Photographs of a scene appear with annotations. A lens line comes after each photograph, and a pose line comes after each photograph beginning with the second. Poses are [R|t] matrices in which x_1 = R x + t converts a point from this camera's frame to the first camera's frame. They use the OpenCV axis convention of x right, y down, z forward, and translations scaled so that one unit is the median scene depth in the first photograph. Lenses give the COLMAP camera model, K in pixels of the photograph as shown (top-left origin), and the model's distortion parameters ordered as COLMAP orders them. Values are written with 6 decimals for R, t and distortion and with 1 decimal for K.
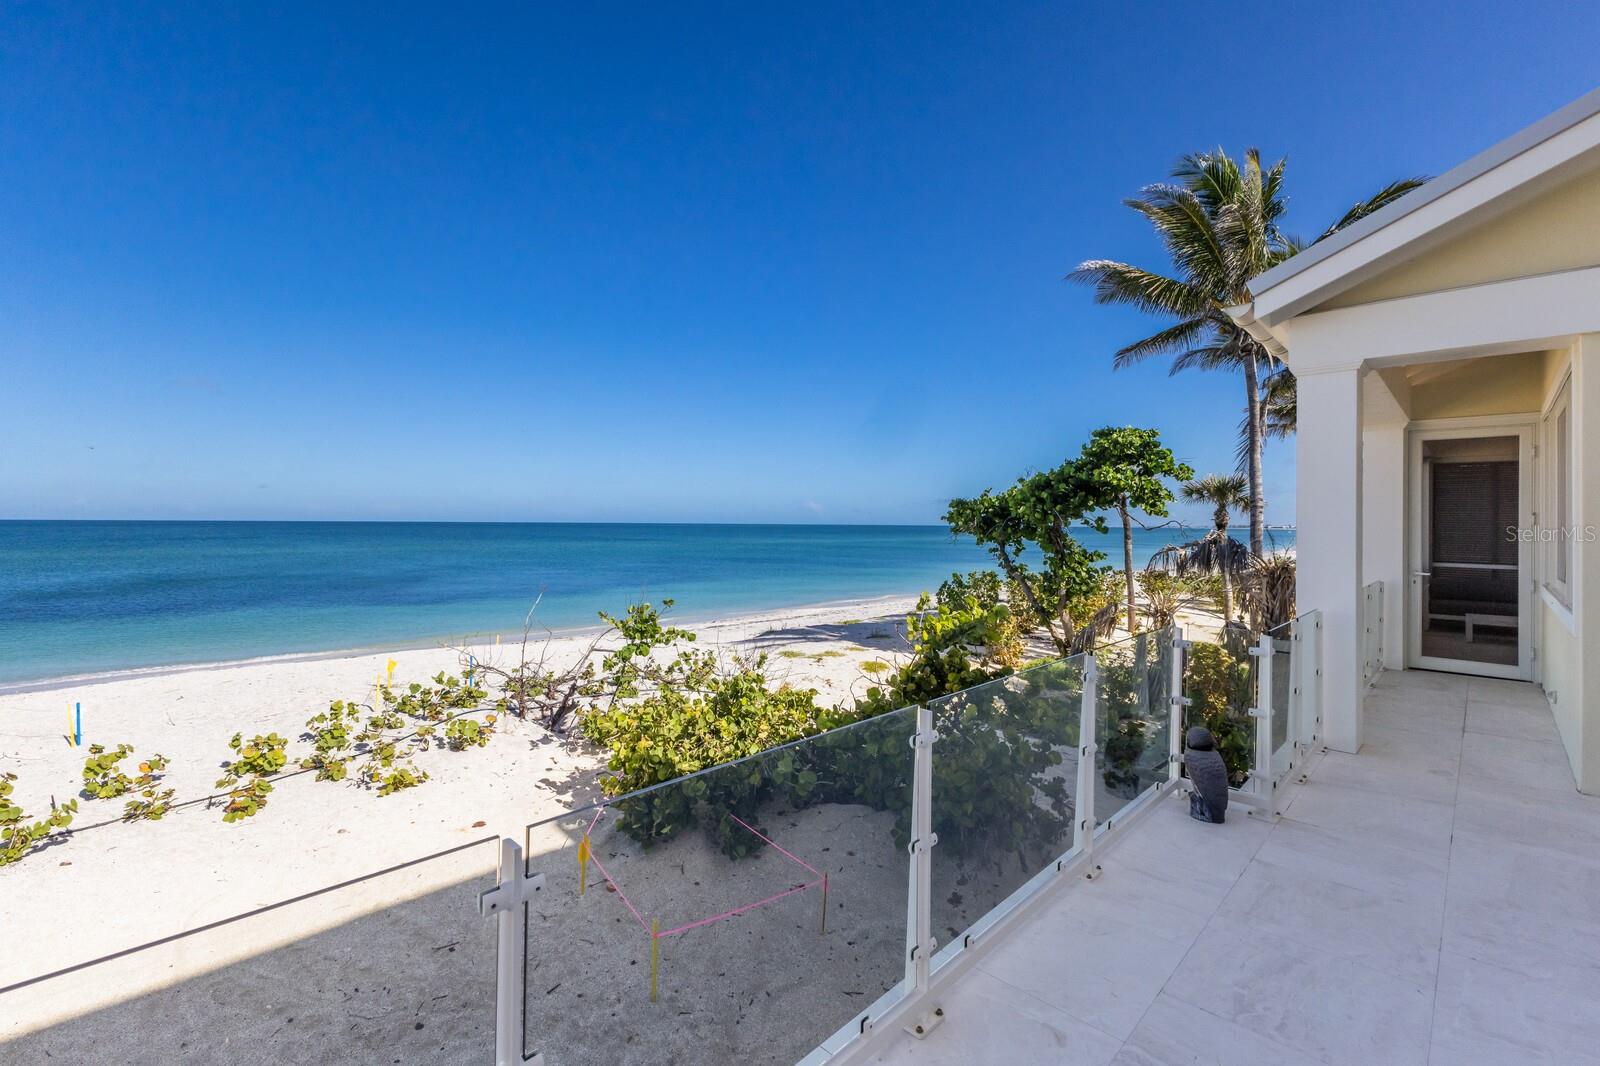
lens RADIAL K [[689.4, 0, 800.6], [0, 689.4, 525.3], [0, 0, 1]] dist [0.018216, -0.000055]
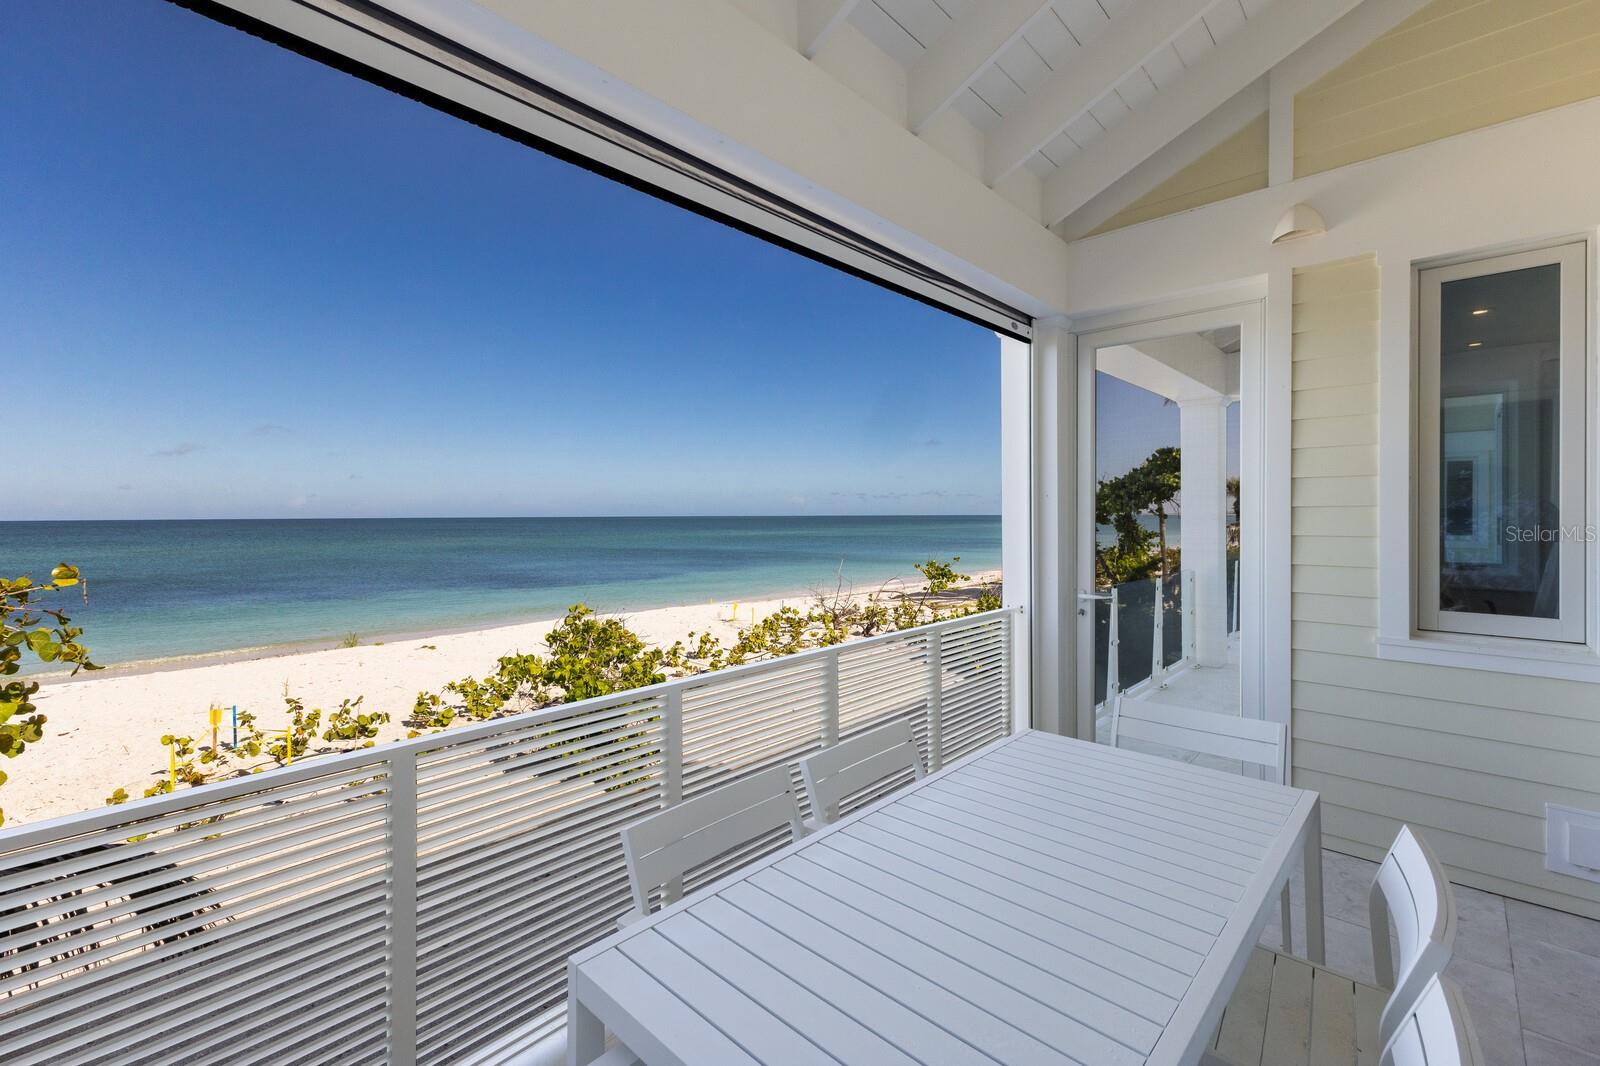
lens RADIAL K [[689.4, 0, 800.6], [0, 689.4, 525.3], [0, 0, 1]] dist [0.018216, -0.000055]
pose [[0.999626, -0.011166, 0.024979, -0.366710], [0.010844, 0.999857, 0.013003, -0.002020], [-0.025121, -0.012727, 0.999603, -0.448880]]
